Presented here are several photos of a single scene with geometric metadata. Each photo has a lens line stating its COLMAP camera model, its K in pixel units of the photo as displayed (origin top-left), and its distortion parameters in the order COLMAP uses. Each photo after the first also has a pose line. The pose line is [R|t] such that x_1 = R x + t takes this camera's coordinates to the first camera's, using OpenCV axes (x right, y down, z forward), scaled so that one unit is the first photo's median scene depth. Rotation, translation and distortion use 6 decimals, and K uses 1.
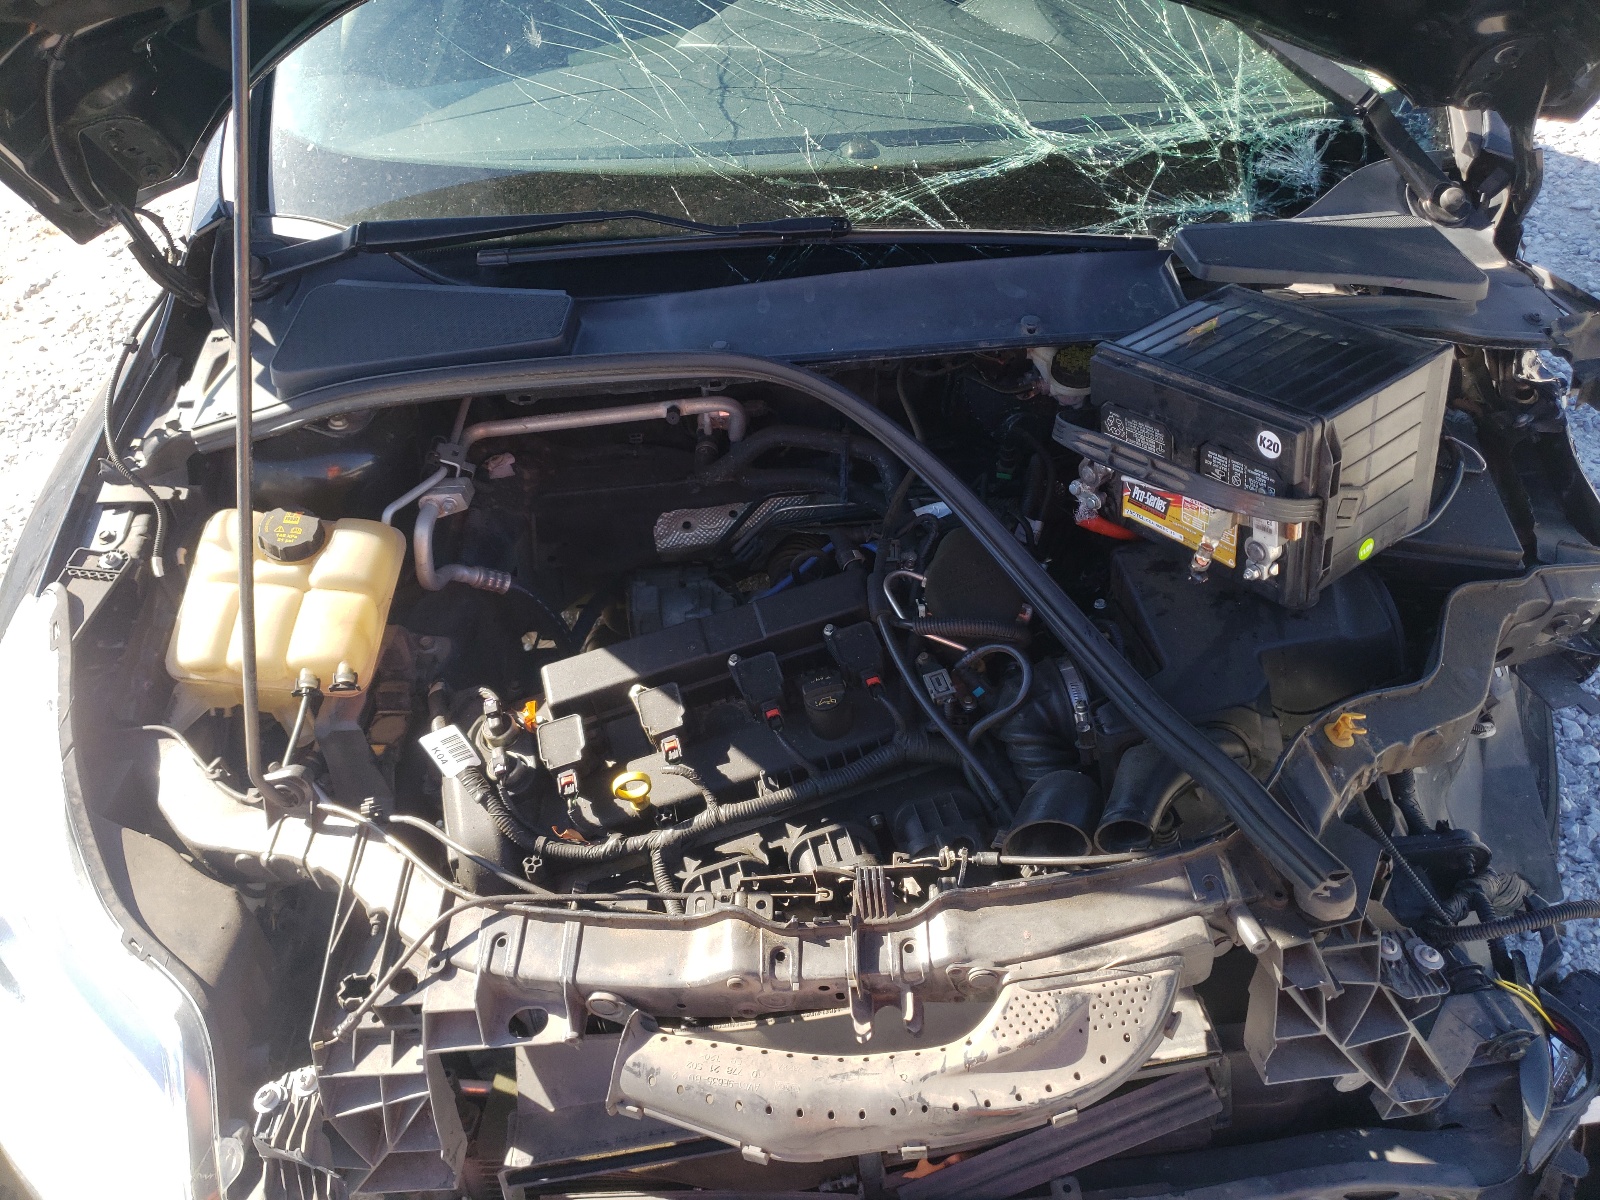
lens RADIAL K [[1263.3, 0, 854.6], [0, 1263.3, 557.9], [0, 0, 1]] dist [0.013225, 0.004004]
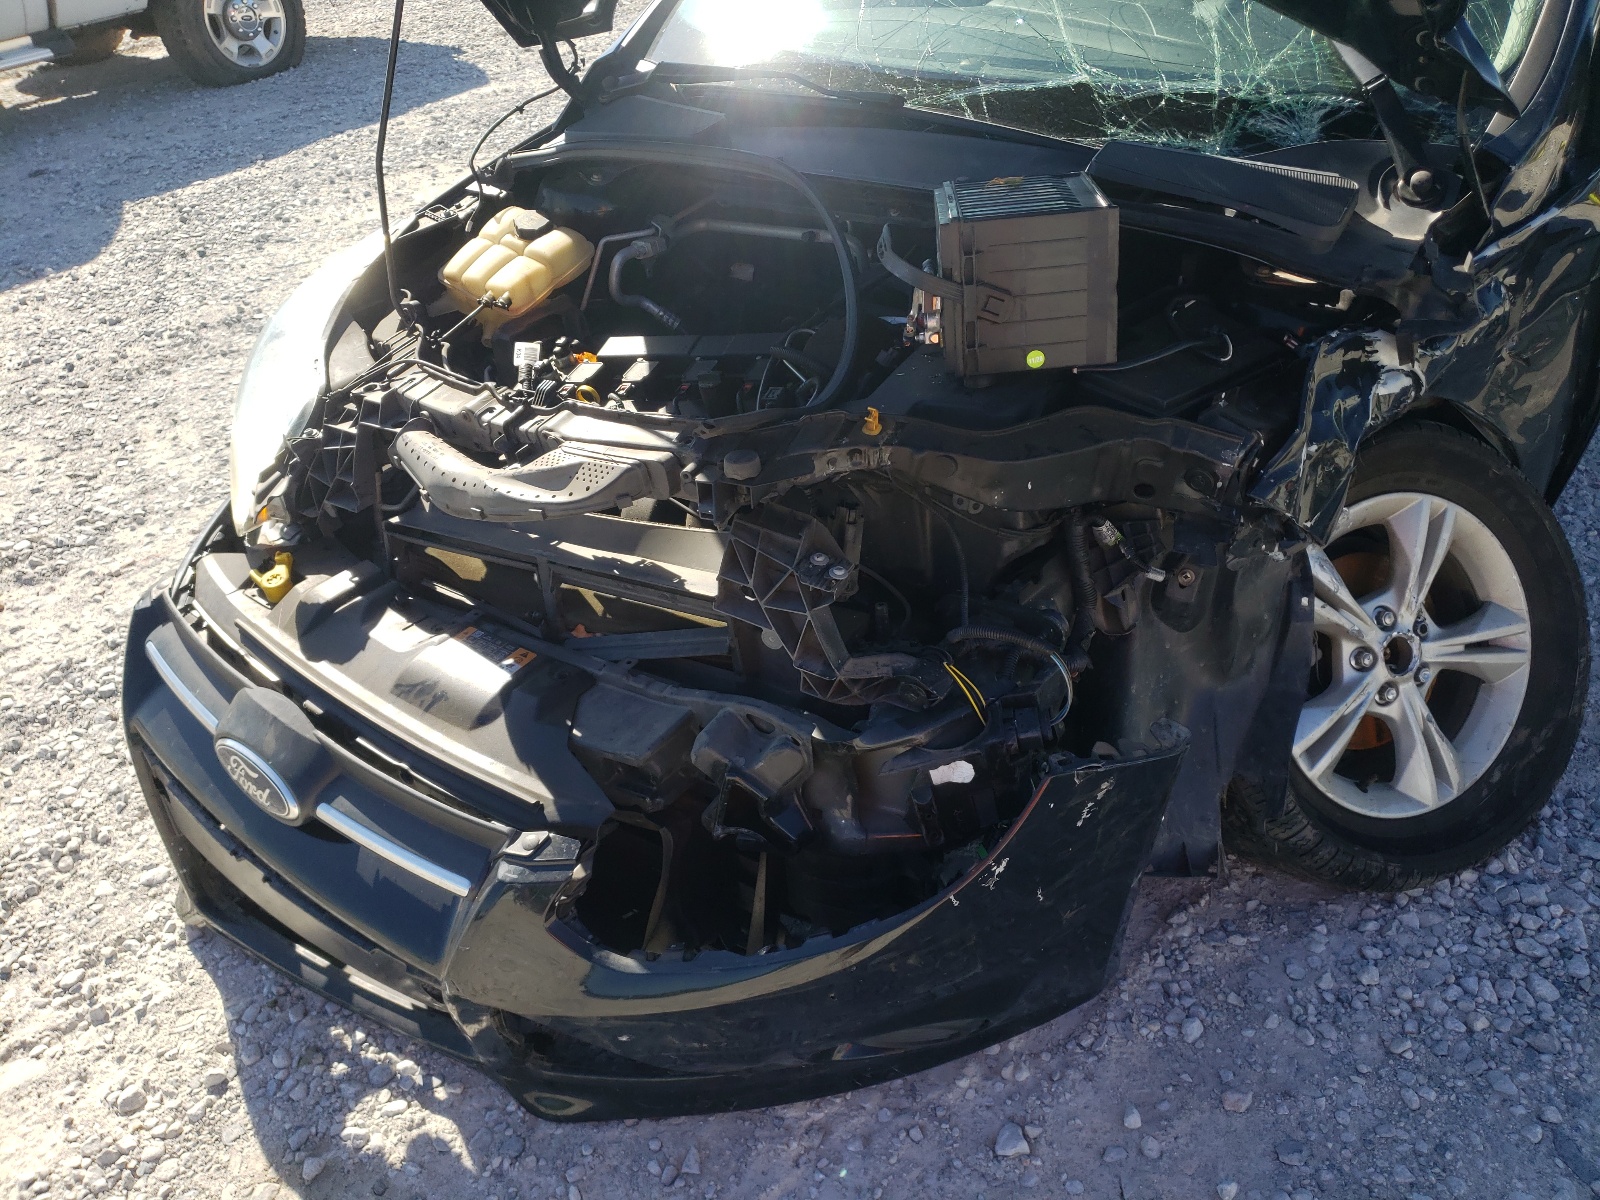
lens RADIAL K [[1263.3, 0, 854.6], [0, 1263.3, 557.9], [0, 0, 1]] dist [0.013225, 0.004004]
pose [[0.807294, 0.325108, -0.492525, 0.838320], [-0.350946, 0.935443, 0.042237, 0.168770], [0.474461, 0.138752, 0.869273, -0.156720]]
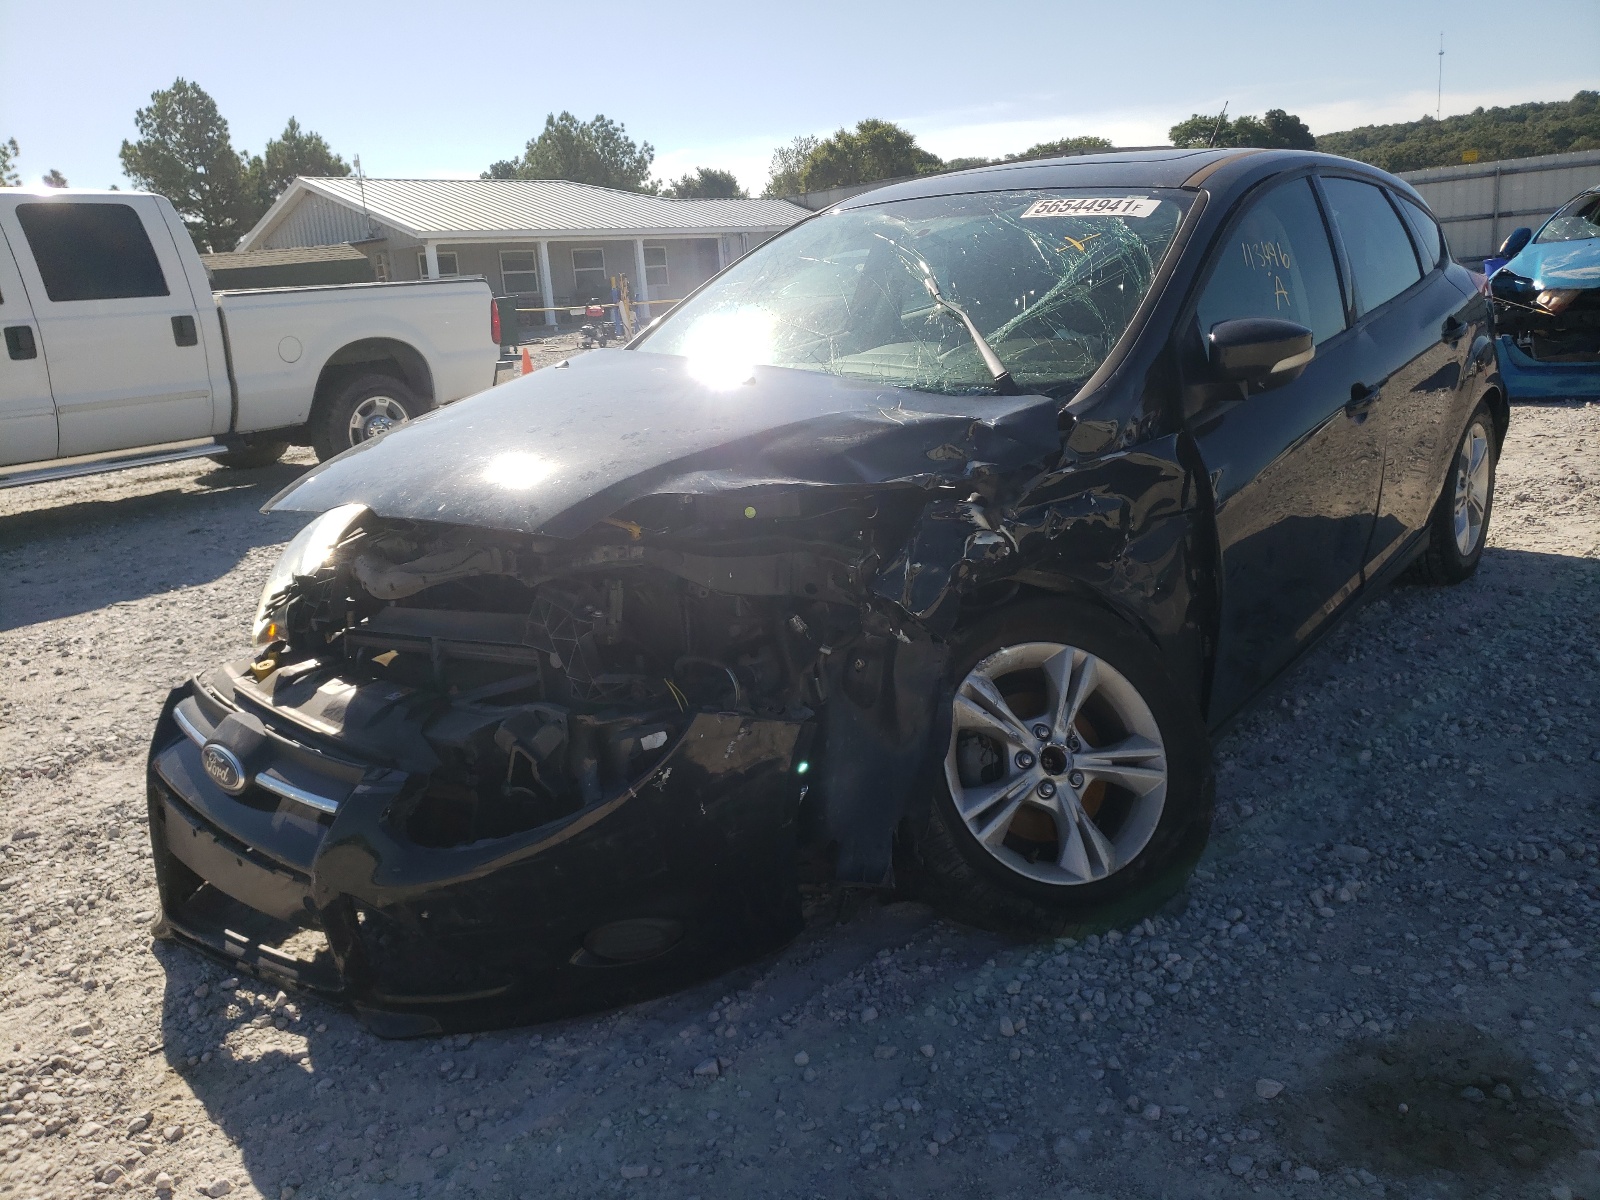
lens RADIAL K [[1263.3, 0, 854.6], [0, 1263.3, 557.9], [0, 0, 1]] dist [0.013225, 0.004004]
pose [[0.755524, 0.148170, -0.638145, 1.542615], [-0.390399, 0.884066, -0.256938, 0.429201], [0.526091, 0.443253, 0.725778, -0.298507]]
